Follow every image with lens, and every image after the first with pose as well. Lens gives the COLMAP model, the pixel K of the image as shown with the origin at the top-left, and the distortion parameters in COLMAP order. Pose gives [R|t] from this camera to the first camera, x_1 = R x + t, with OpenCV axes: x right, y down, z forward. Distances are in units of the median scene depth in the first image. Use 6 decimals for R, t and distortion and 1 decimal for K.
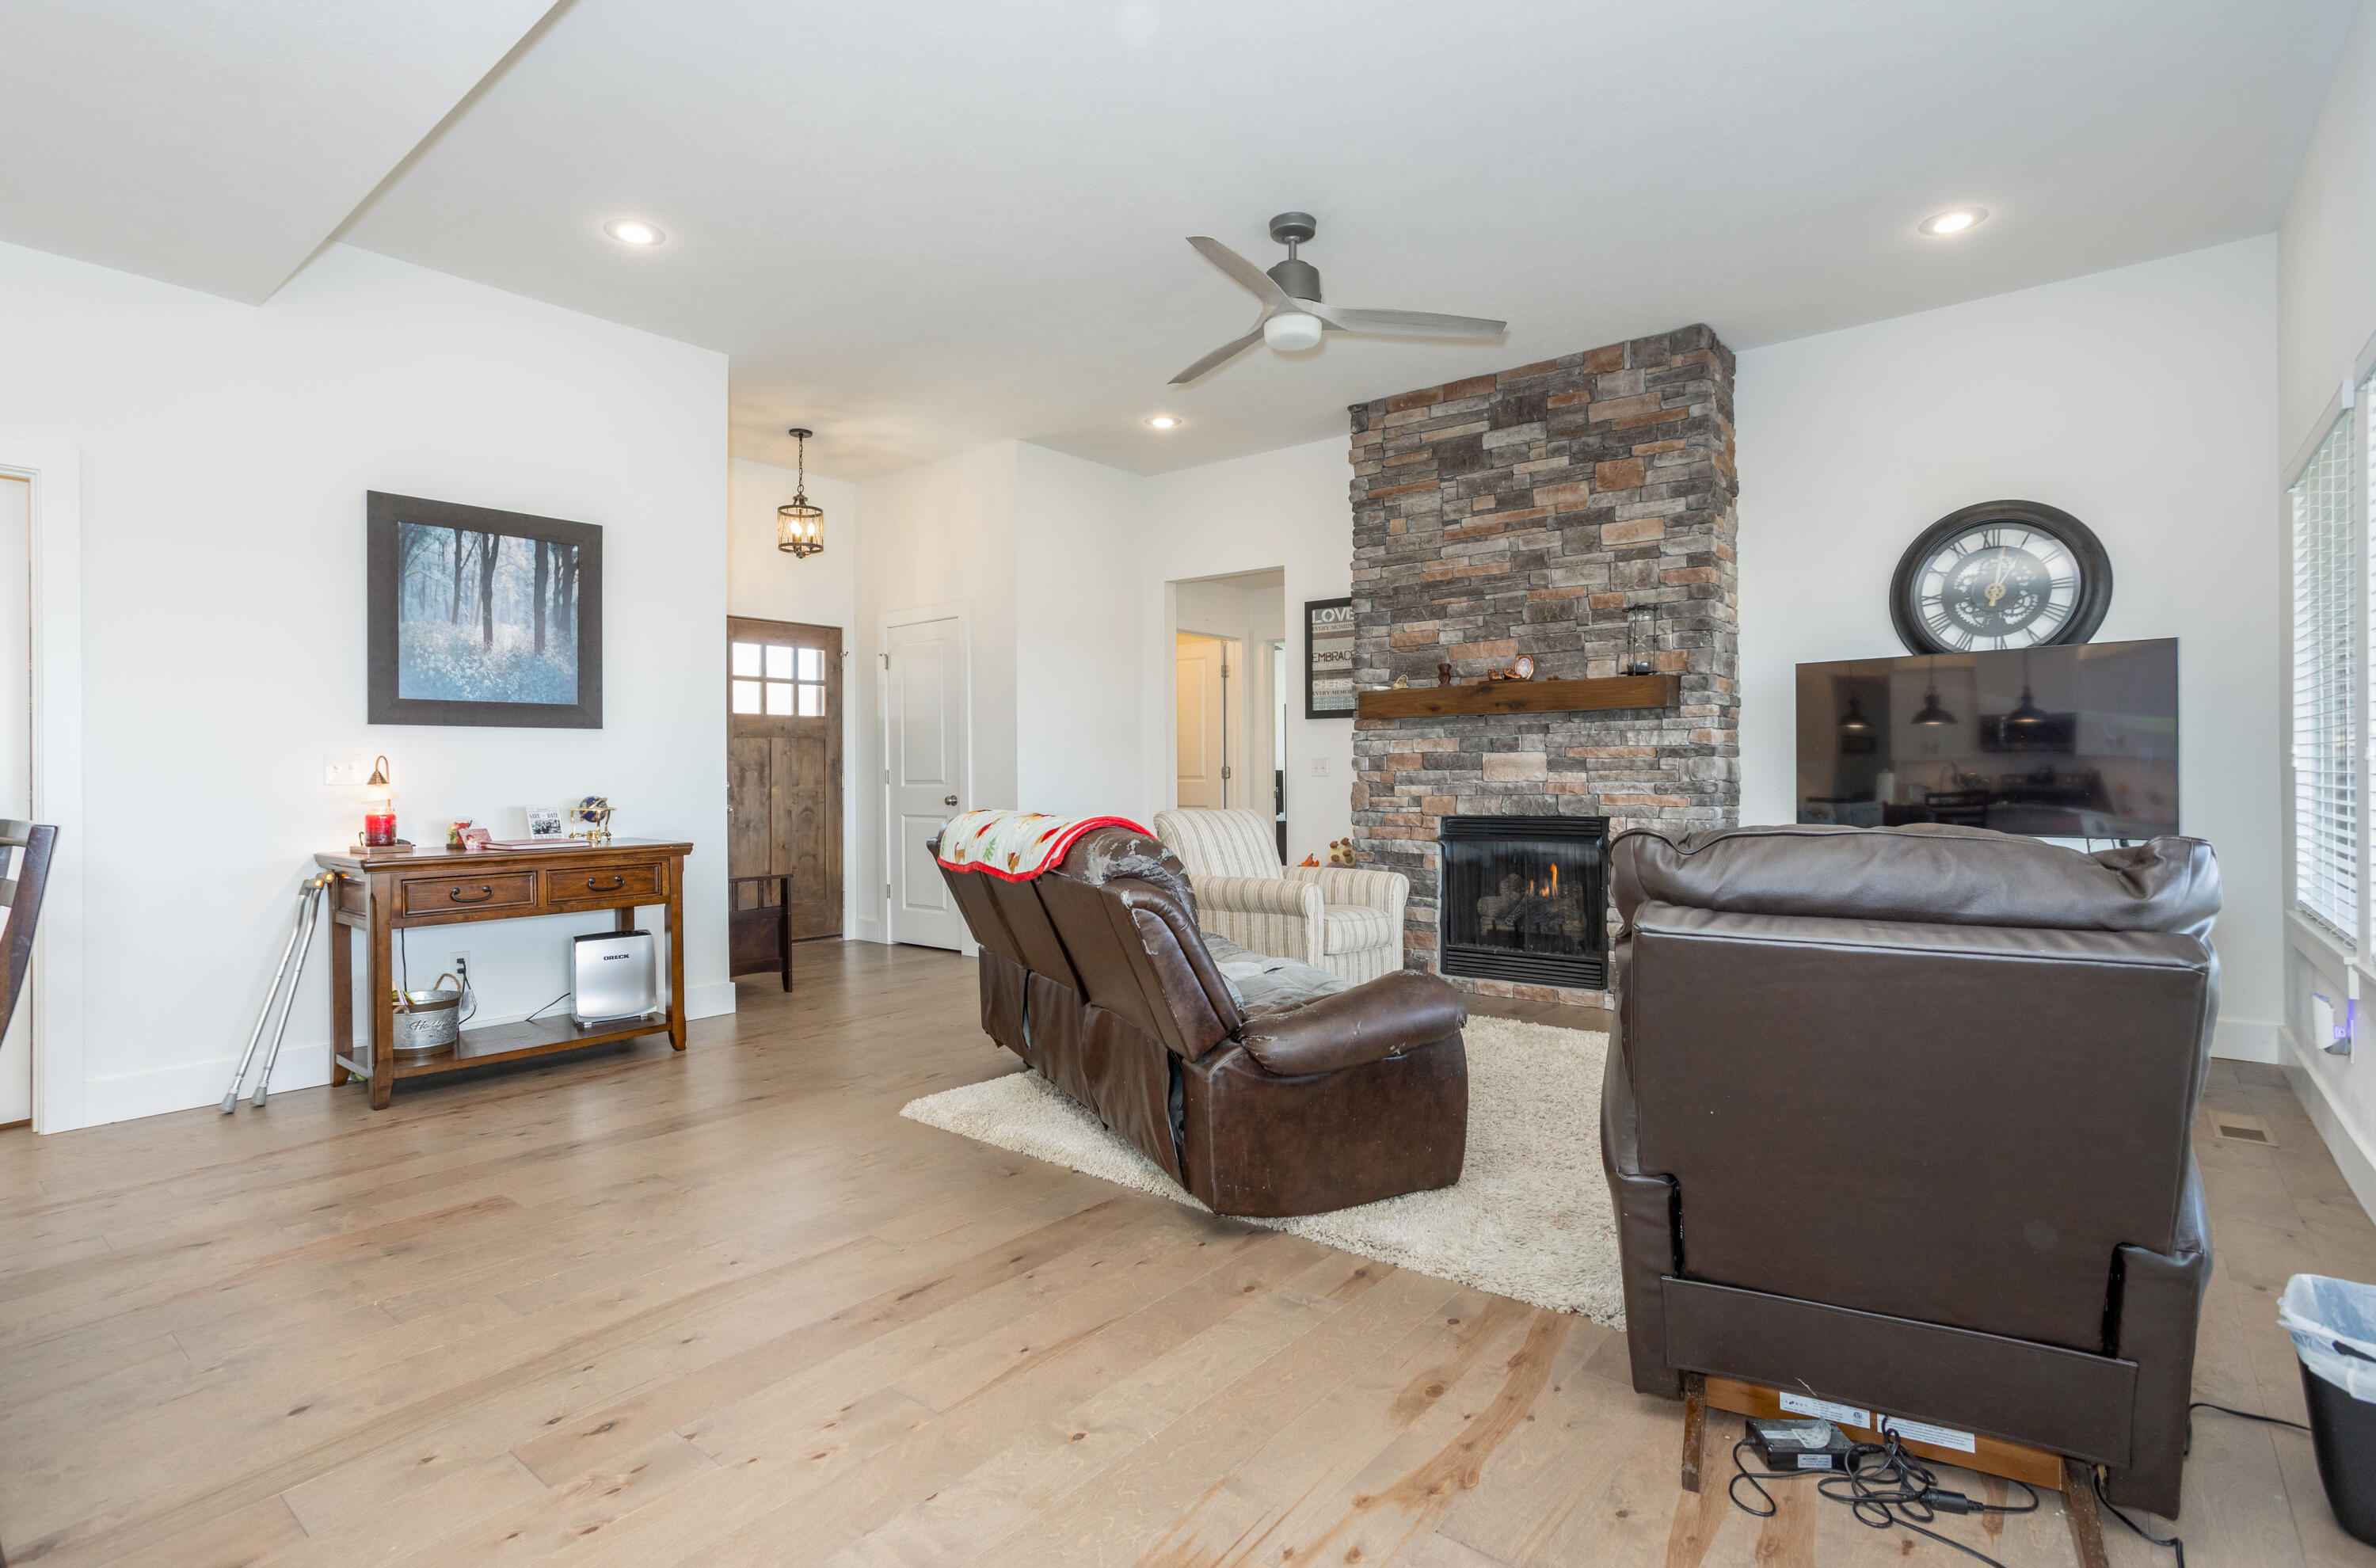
lens RADIAL K [[1166.7, 0, 1160.6], [0, 1166.7, 771.8], [0, 0, 1]] dist [-0.053692, 0.038109]
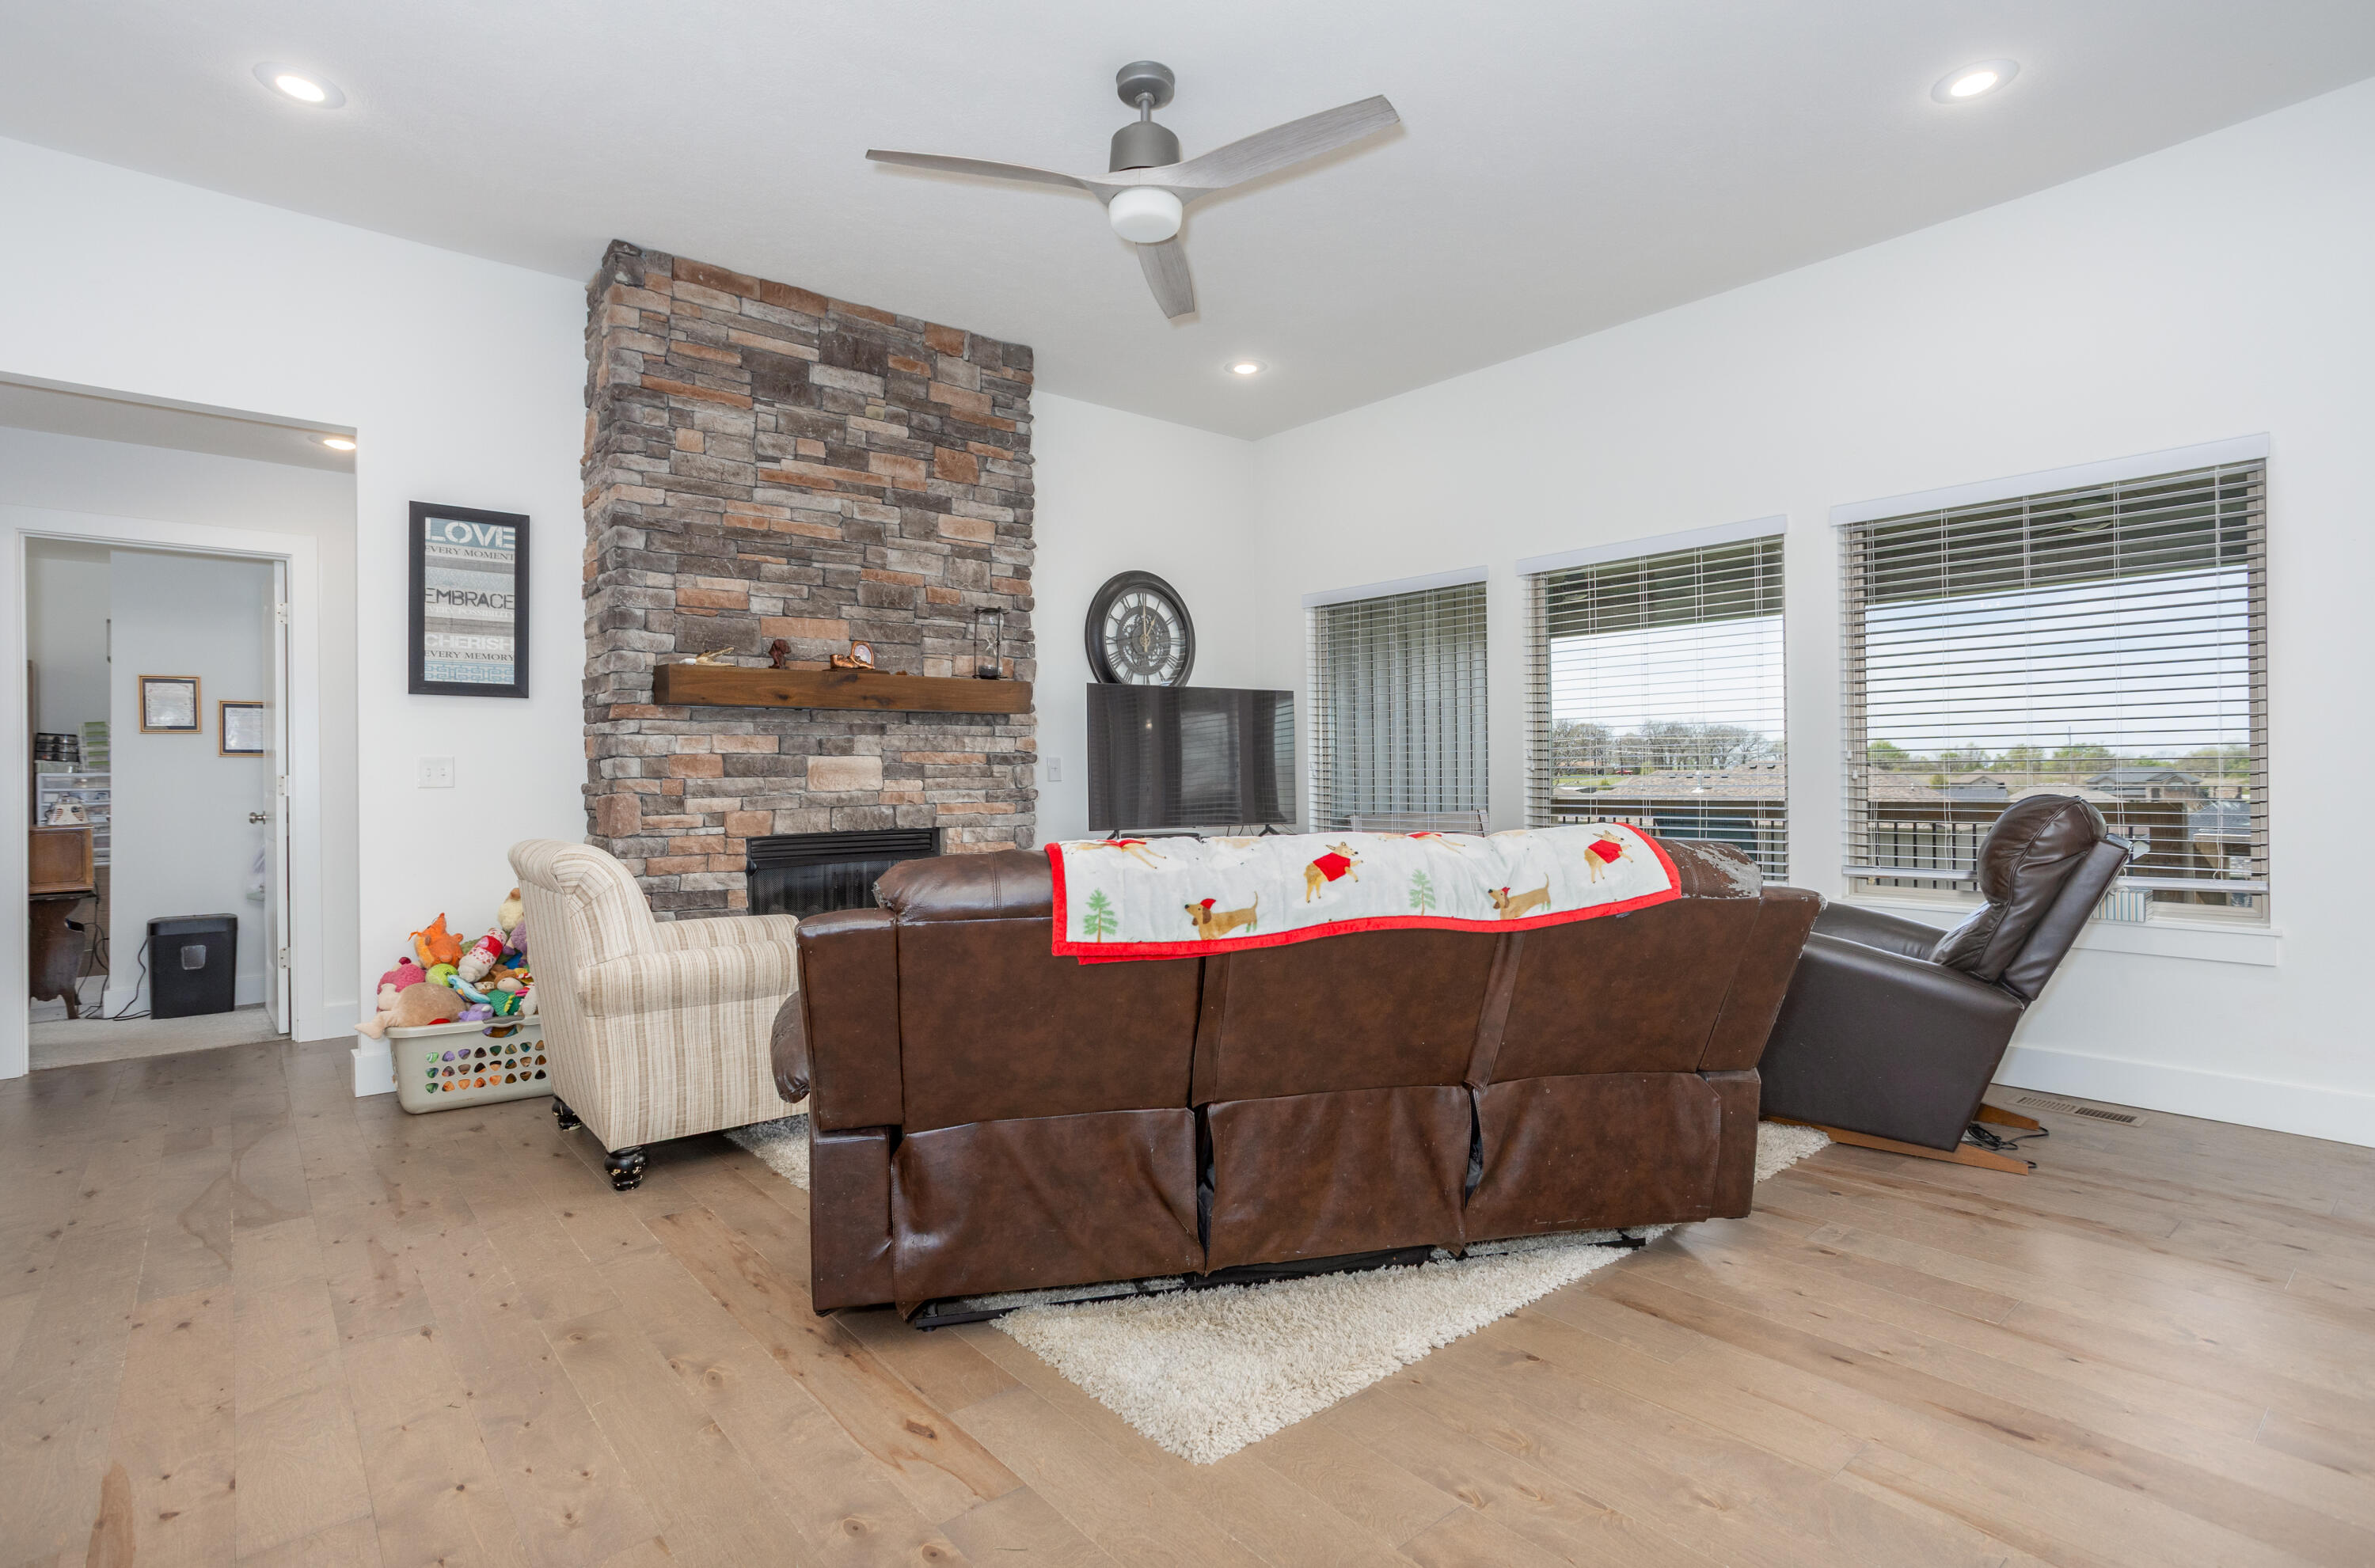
lens RADIAL K [[1155.7, 0, 1168.0], [0, 1155.7, 778.2], [0, 0, 1]] dist [-0.058680, 0.035851]
pose [[0.183376, 0.003546, 0.983036, -0.489085], [0.005845, 0.999972, -0.004698, 0.004670], [-0.983025, 0.006607, 0.183351, 0.644358]]
